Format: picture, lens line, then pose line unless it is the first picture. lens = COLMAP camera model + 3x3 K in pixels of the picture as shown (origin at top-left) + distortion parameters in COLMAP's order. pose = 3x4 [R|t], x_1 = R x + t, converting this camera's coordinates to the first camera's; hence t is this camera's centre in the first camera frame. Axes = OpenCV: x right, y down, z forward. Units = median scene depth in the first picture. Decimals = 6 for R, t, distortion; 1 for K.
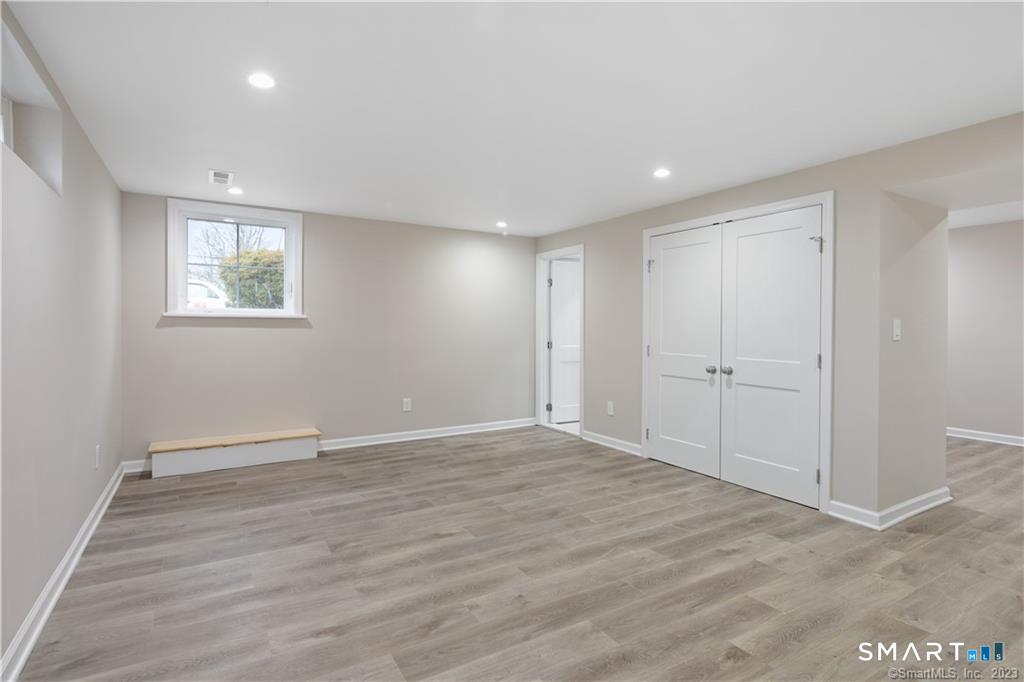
lens RADIAL K [[508.9, 0, 512.9], [0, 508.9, 317.2], [0, 0, 1]] dist [-0.000954, -0.001246]
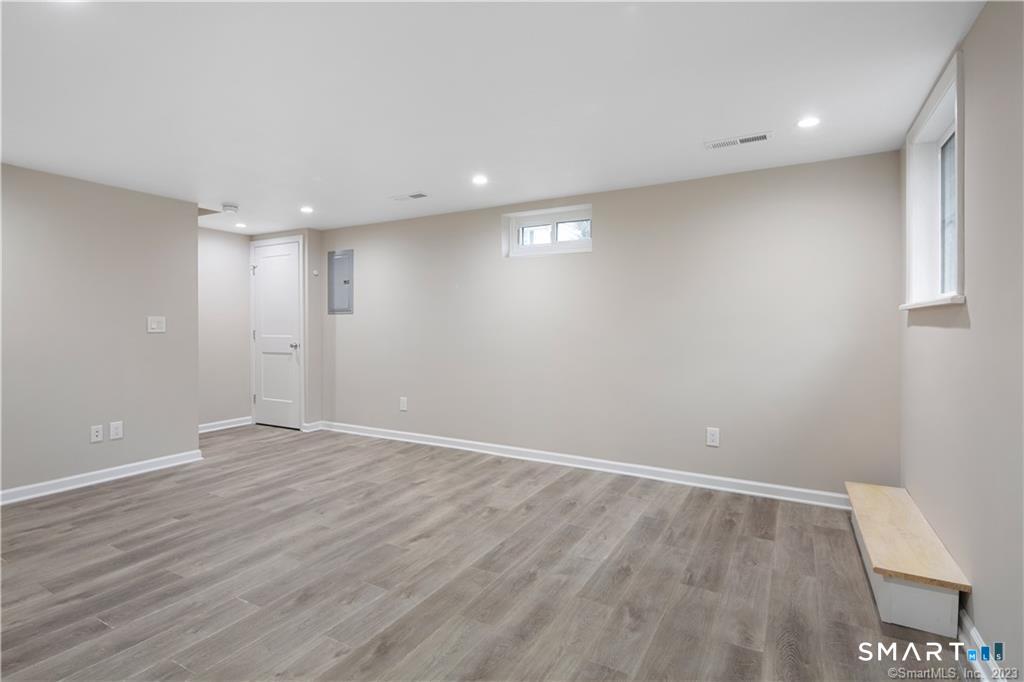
lens RADIAL K [[505.5, 0, 510.1], [0, 505.5, 318.0], [0, 0, 1]] dist [-0.000342, -0.001260]
pose [[-0.873669, -0.011524, -0.486384, 0.168188], [0.006074, 0.999383, -0.034589, 0.027645], [0.486482, -0.033173, -0.873060, 1.682160]]
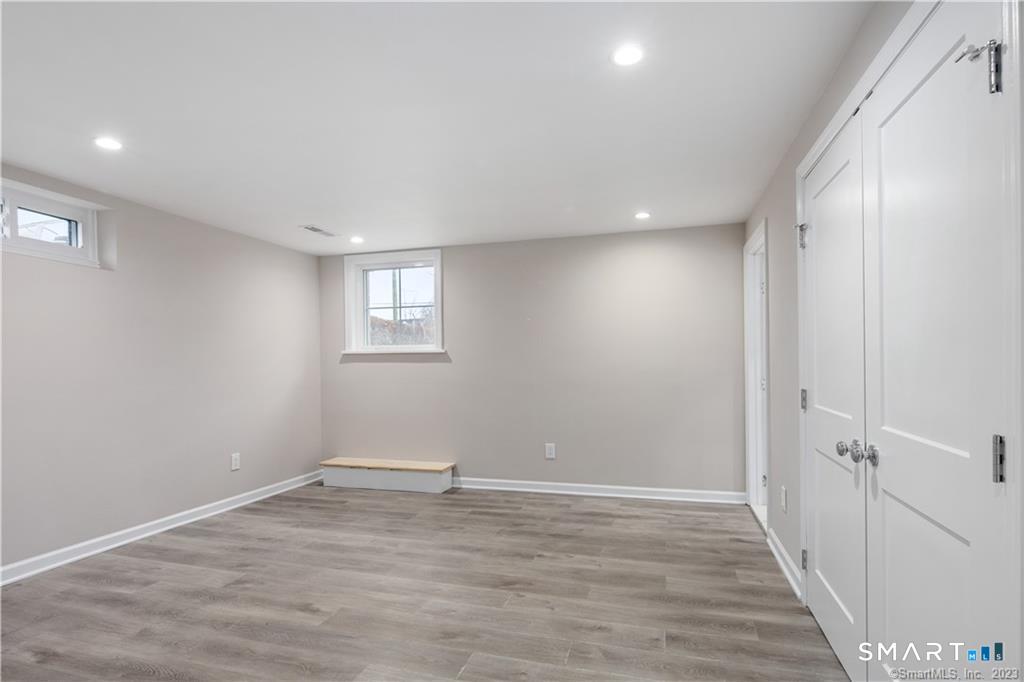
lens RADIAL K [[519.7, 0, 515.4], [0, 519.7, 357.1], [0, 0, 1]] dist [-0.001233, -0.000784]
pose [[0.674629, -0.017235, -0.737956, 0.626411], [0.027637, 0.999616, 0.001919, 0.018173], [0.737640, -0.021689, 0.674846, 0.583245]]
